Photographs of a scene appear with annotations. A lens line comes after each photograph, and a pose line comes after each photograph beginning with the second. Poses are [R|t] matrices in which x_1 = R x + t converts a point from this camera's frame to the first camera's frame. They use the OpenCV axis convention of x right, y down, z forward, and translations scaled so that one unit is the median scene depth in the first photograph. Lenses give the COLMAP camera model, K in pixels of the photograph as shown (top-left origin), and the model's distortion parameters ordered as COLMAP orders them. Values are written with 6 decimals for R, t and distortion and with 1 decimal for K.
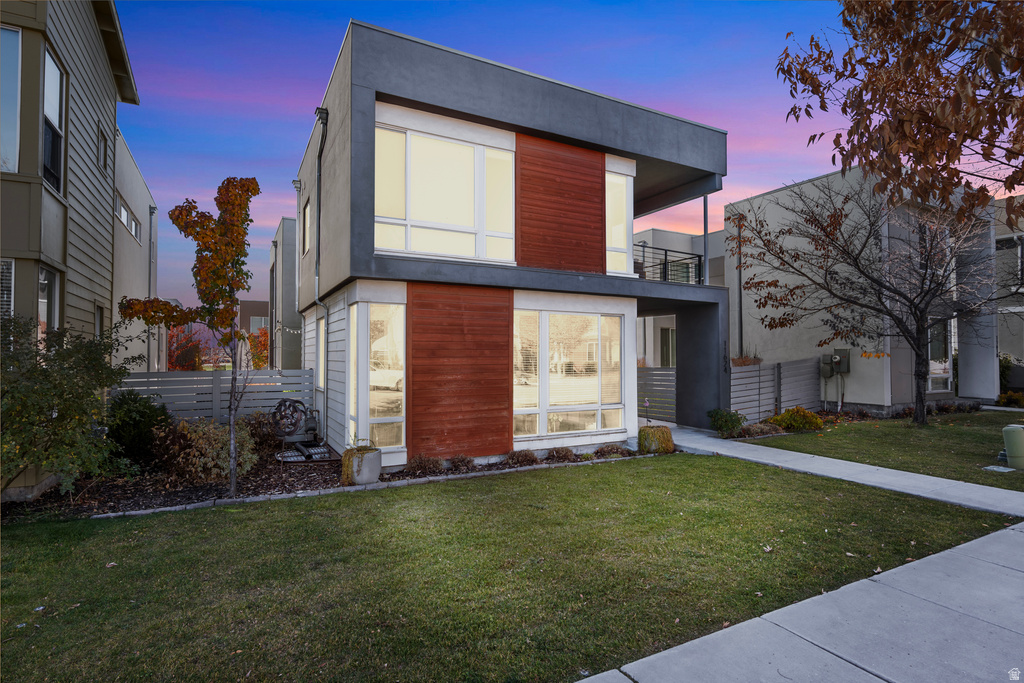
lens RADIAL K [[522.7, 0, 512.0], [0, 522.7, 341.5], [0, 0, 1]] dist [0.000331, -0.000052]
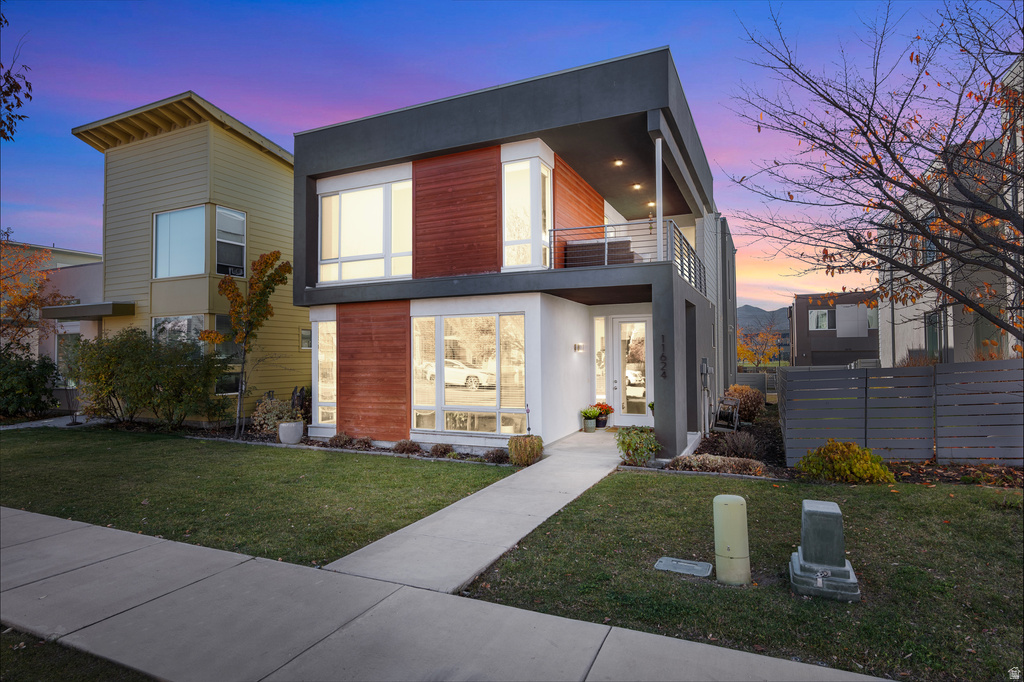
lens RADIAL K [[559.7, 0, 512.0], [0, 559.7, 341.0], [0, 0, 1]] dist [-0.001080, -0.000035]
pose [[0.602057, -0.027182, -0.797990, 1.147945], [0.033289, 0.999406, -0.008927, 0.009261], [0.797759, -0.021189, 0.602604, 0.450629]]
